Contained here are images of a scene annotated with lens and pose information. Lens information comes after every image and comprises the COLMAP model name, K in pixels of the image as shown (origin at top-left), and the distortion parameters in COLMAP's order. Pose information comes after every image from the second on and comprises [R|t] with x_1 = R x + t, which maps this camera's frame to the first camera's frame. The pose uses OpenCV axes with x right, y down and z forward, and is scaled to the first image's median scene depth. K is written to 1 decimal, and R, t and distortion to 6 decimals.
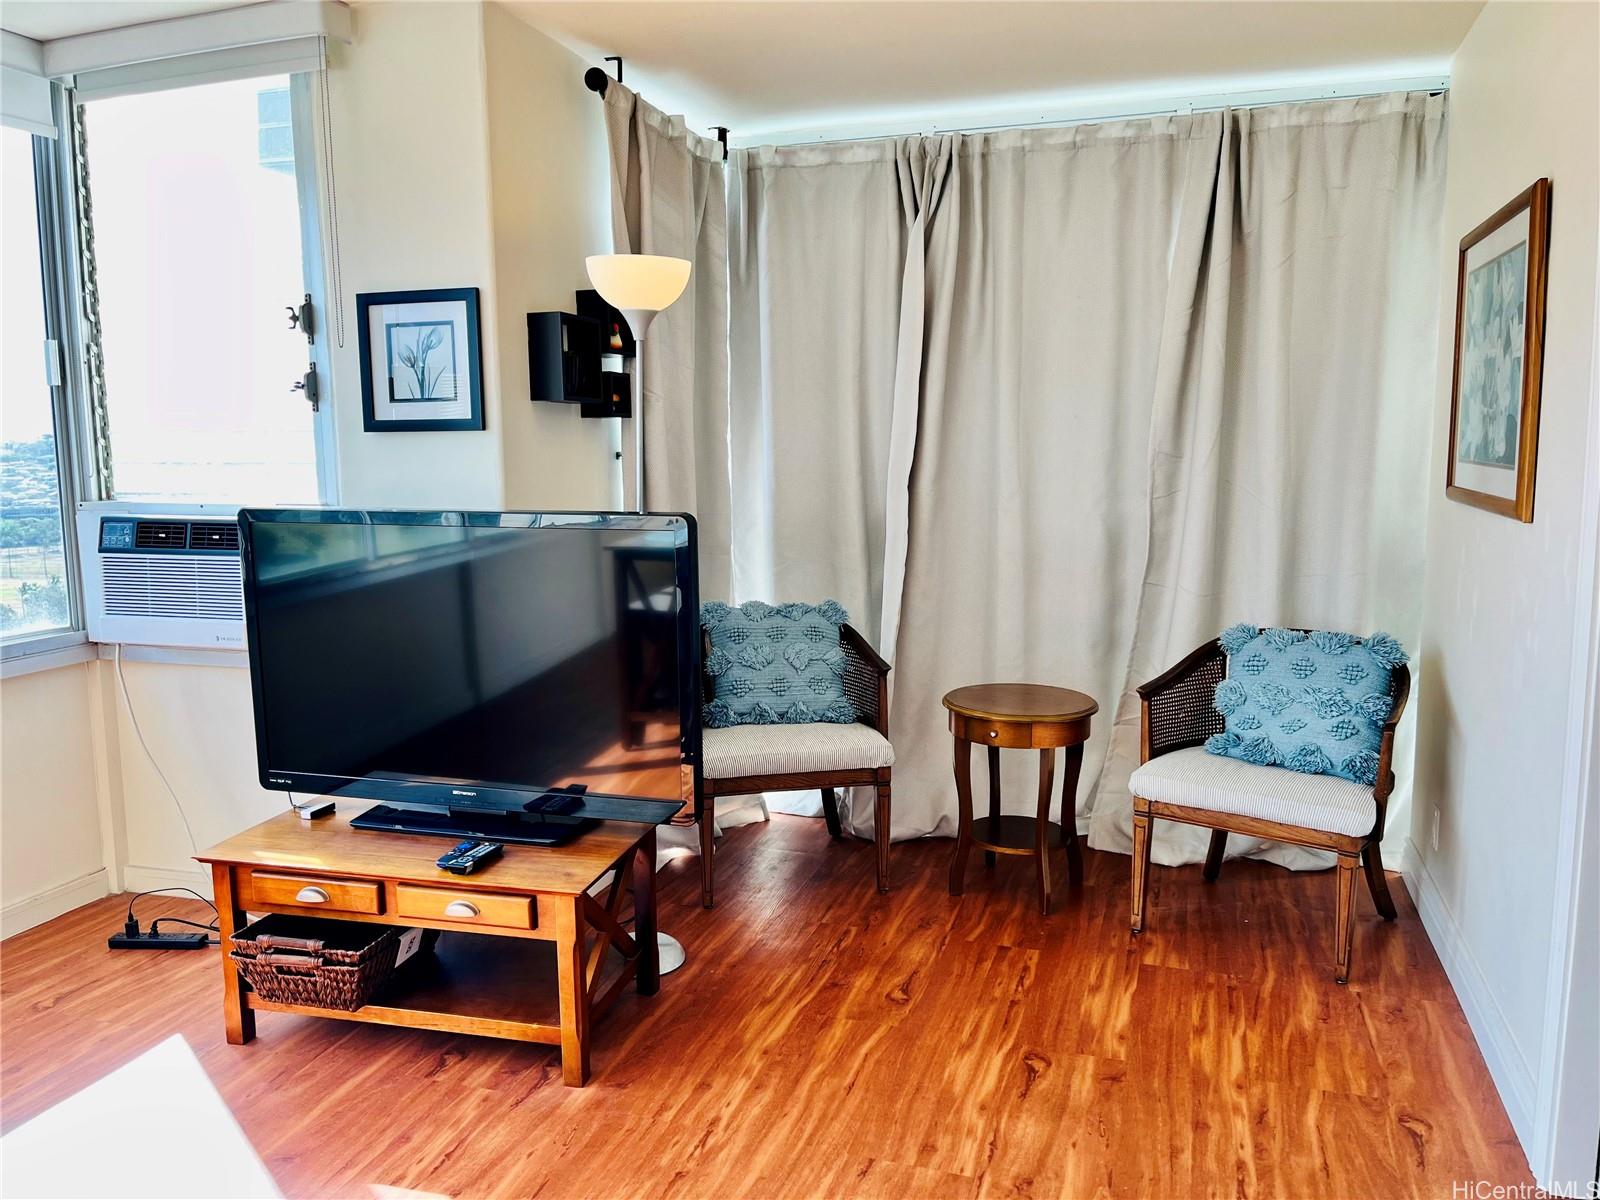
lens RADIAL K [[1210.7, 0, 800.0], [0, 1210.7, 600.0], [0, 0, 1]] dist [0.040085, -0.002185]
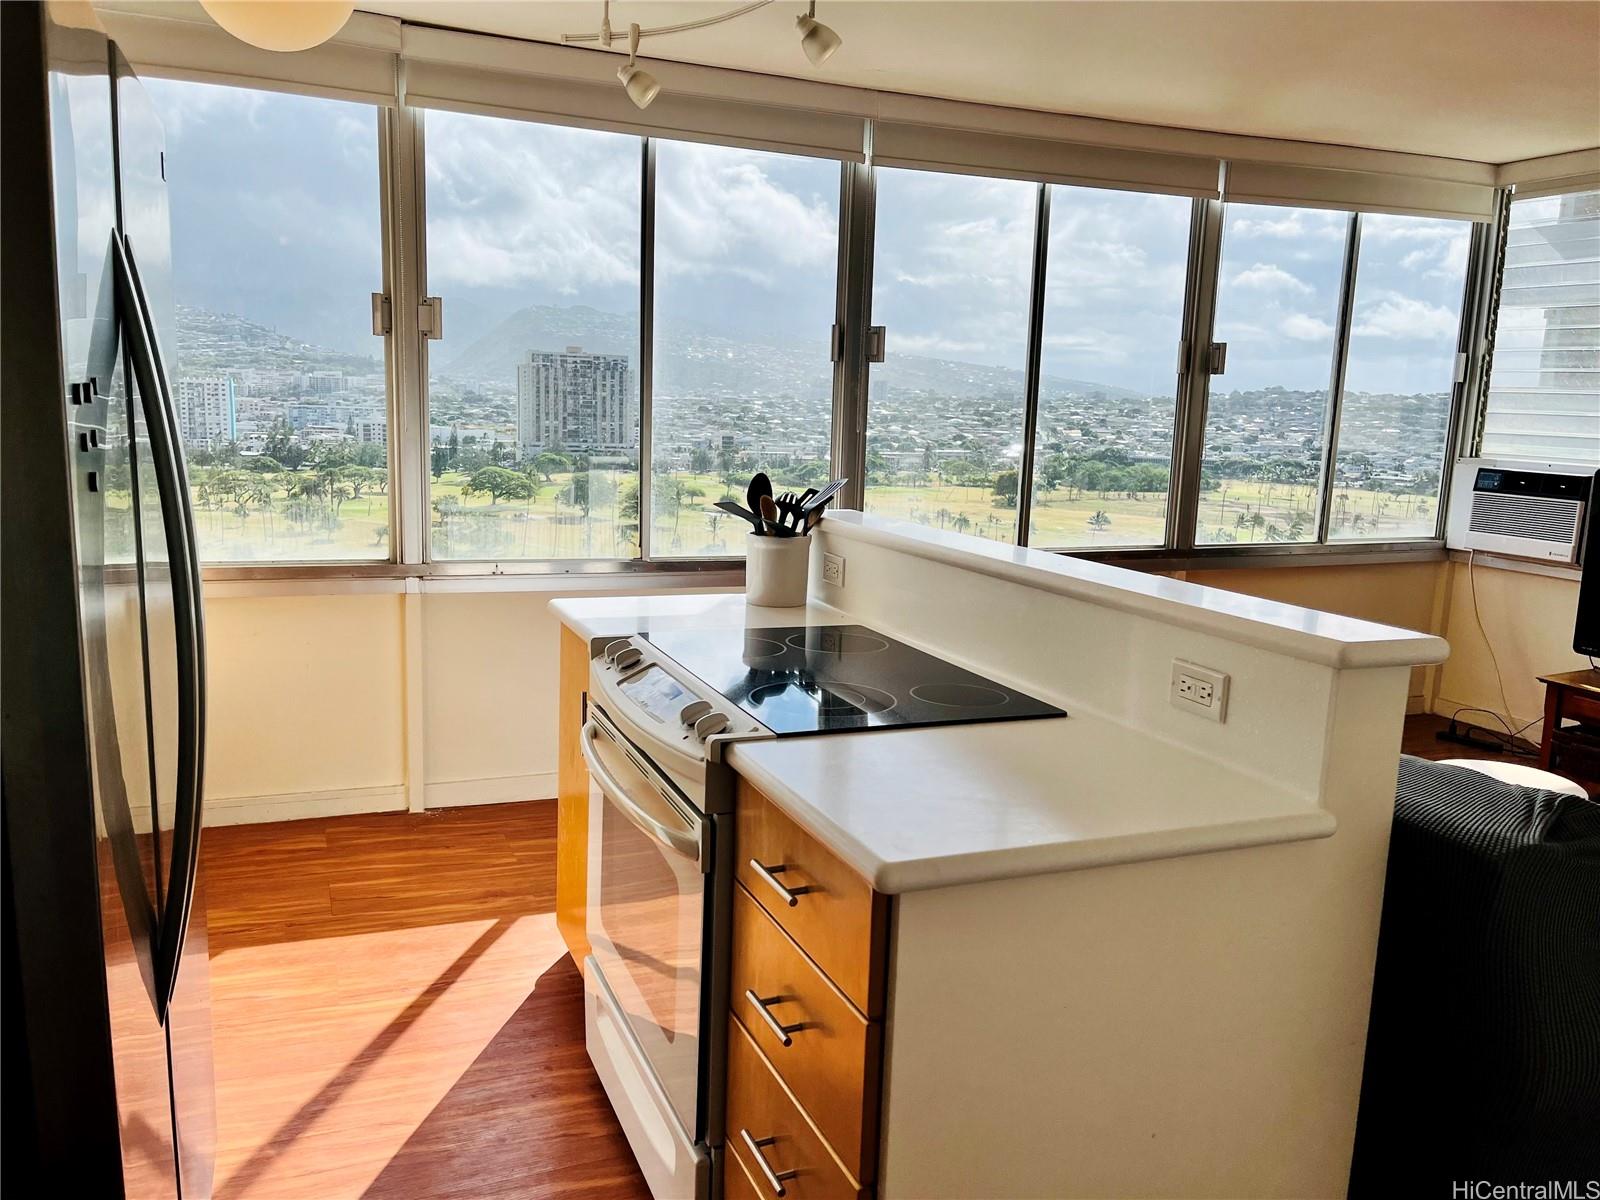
lens RADIAL K [[1227.9, 0, 795.4], [0, 1227.9, 610.2], [0, 0, 1]] dist [0.088713, -0.114969]
pose [[0.656110, 0.159133, -0.737696, 0.057536], [-0.135711, 0.986459, 0.092094, 0.079158], [0.742362, 0.039690, 0.668822, -0.669277]]
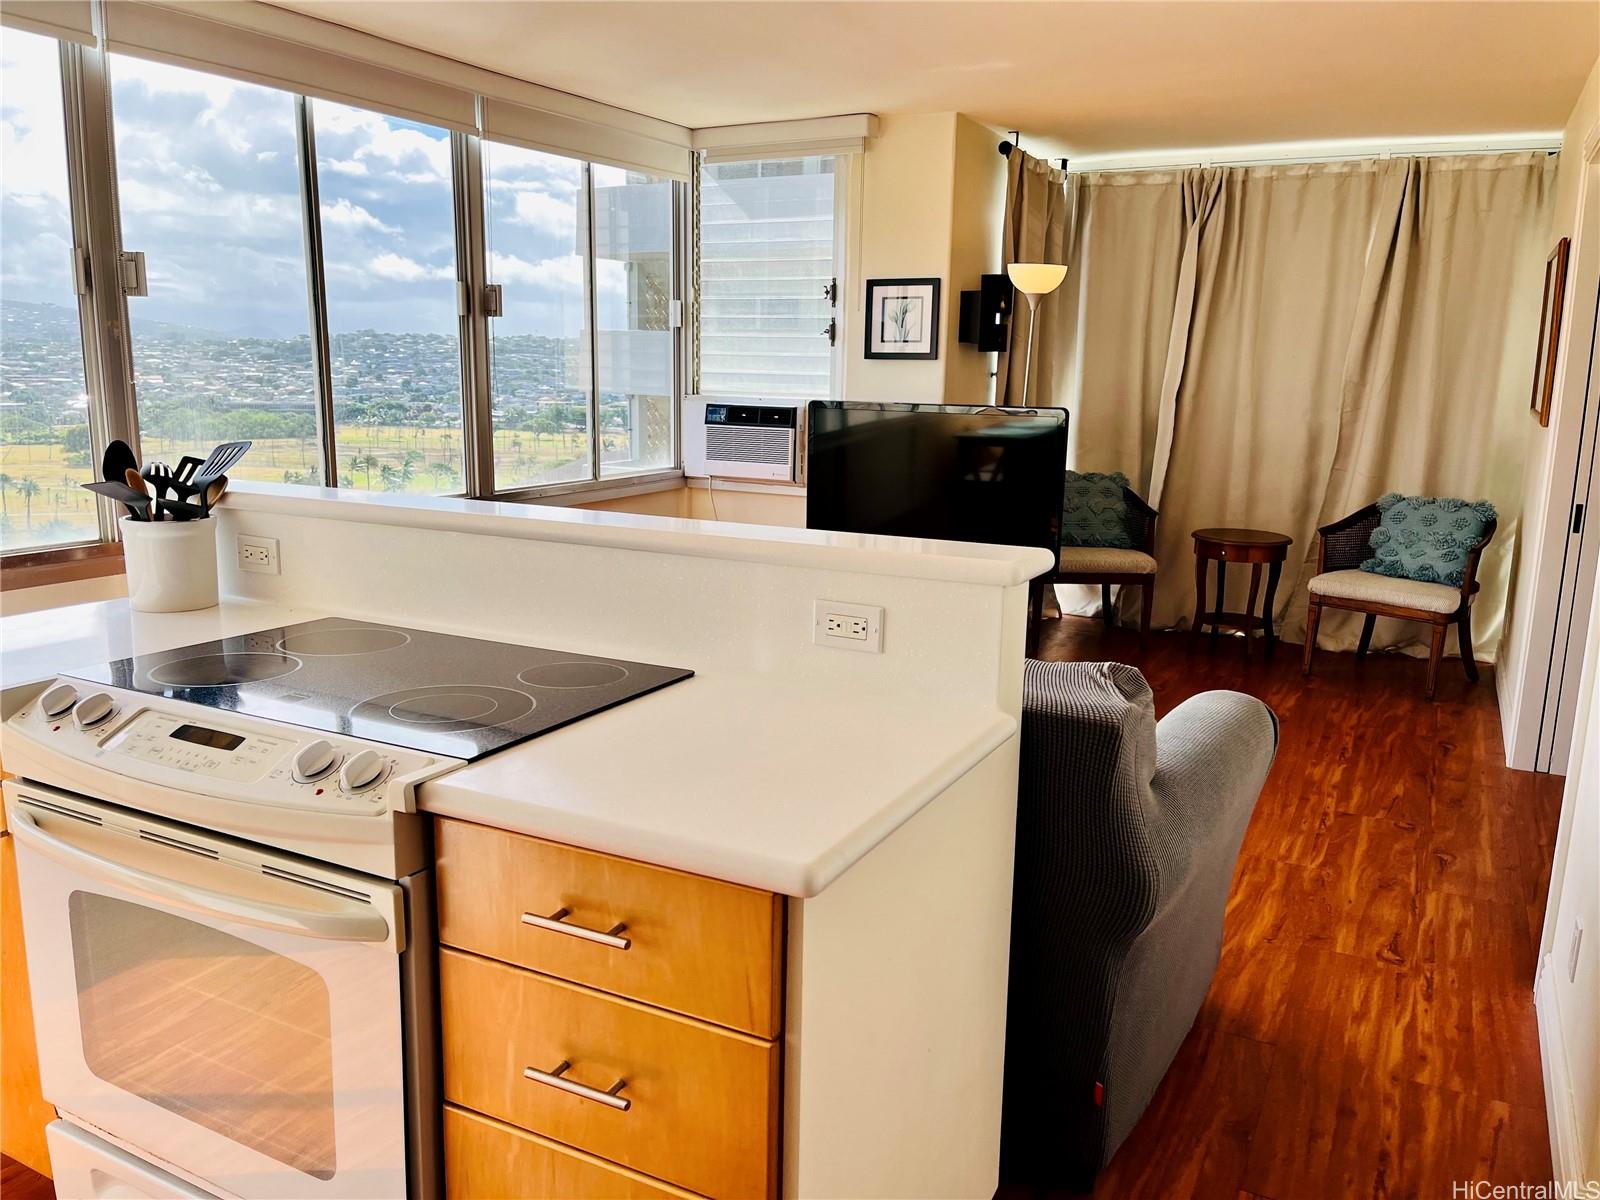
lens RADIAL K [[1227.9, 0, 795.4], [0, 1227.9, 610.2], [0, 0, 1]] dist [0.088713, -0.114969]
pose [[0.985880, 0.059173, -0.156652, -0.138461], [-0.048394, 0.996248, 0.071755, 0.092046], [0.160310, -0.063161, 0.985044, -0.721476]]
